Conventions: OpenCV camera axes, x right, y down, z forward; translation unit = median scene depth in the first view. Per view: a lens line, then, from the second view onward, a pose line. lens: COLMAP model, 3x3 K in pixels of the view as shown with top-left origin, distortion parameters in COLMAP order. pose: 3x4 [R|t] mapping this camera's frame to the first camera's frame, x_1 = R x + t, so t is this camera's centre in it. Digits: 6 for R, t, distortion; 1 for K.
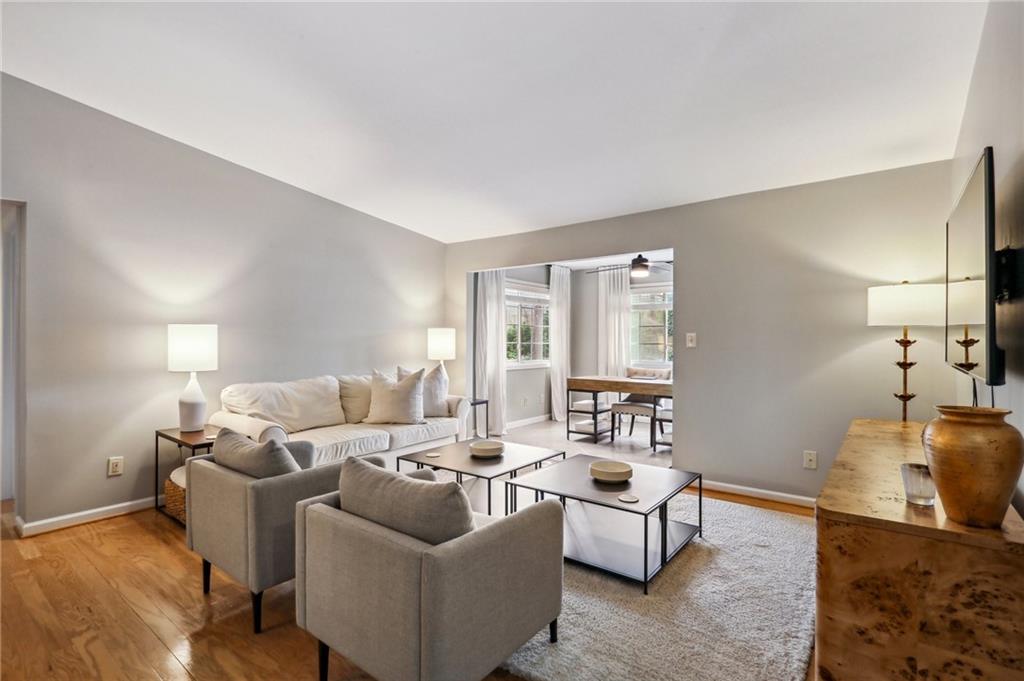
lens RADIAL K [[496.4, 0, 525.9], [0, 496.4, 335.1], [0, 0, 1]] dist [-0.008202, -0.000903]
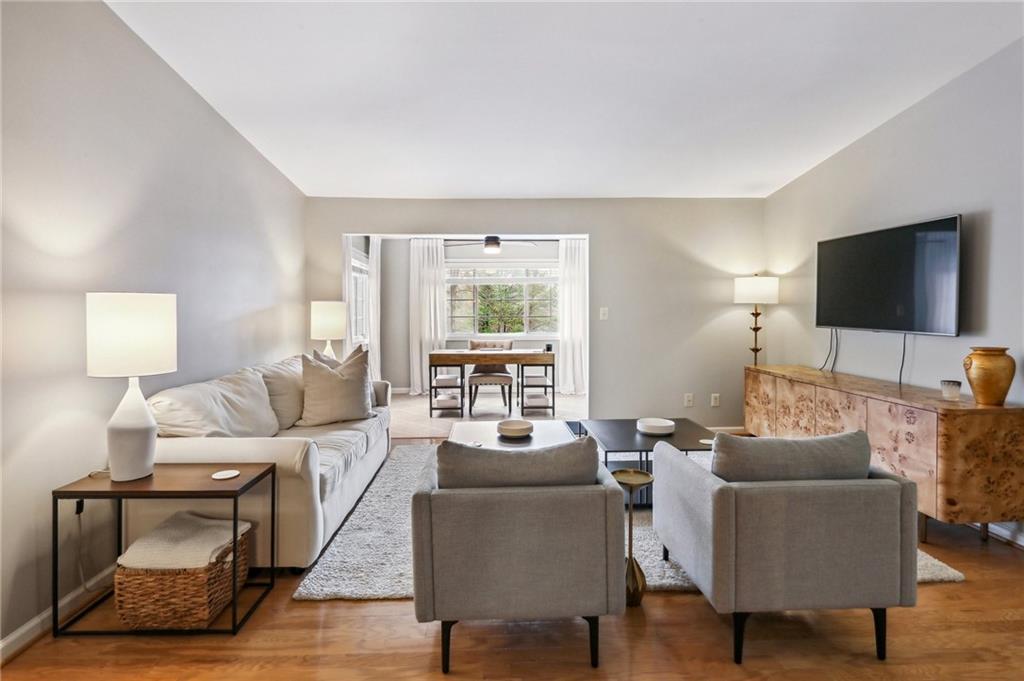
lens RADIAL K [[496.4, 0, 515.9], [0, 496.4, 311.8], [0, 0, 1]] dist [-0.008202, -0.000903]
pose [[0.766240, -0.006114, 0.642526, -0.561620], [-0.000068, 0.999954, 0.009596, -0.005701], [-0.642555, -0.007397, 0.766204, 0.210283]]
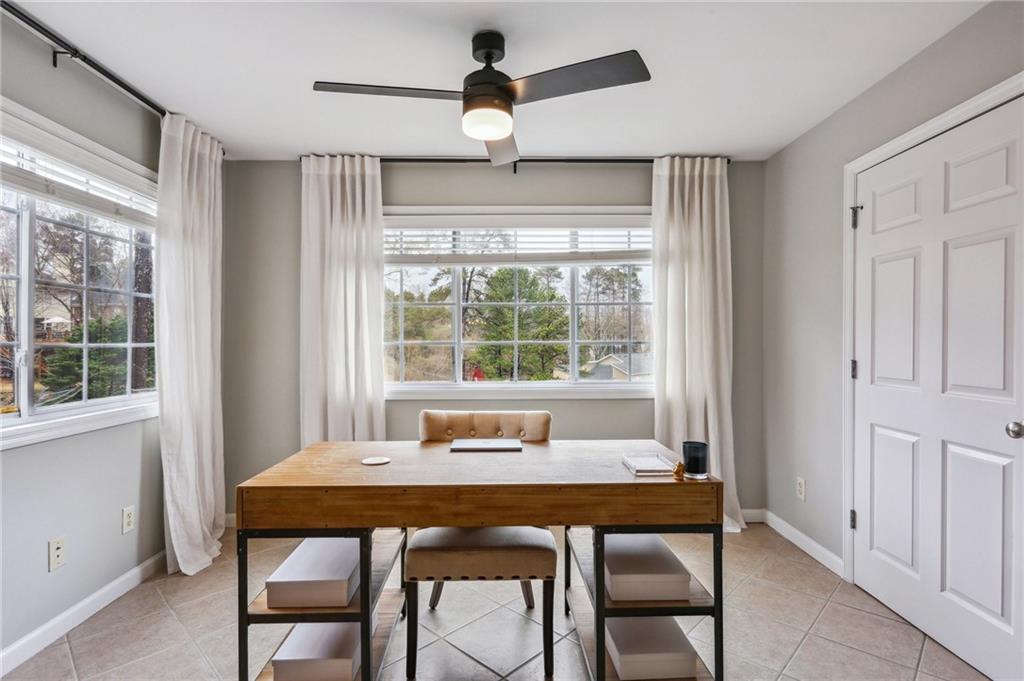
lens RADIAL K [[496.4, 0, 505.1], [0, 496.4, 335.5], [0, 0, 1]] dist [-0.008202, -0.000903]
pose [[0.797181, -0.001365, 0.603738, 0.057495], [-0.000326, 0.999996, 0.002692, 0.015560], [-0.603740, -0.002343, 0.797178, 0.998169]]
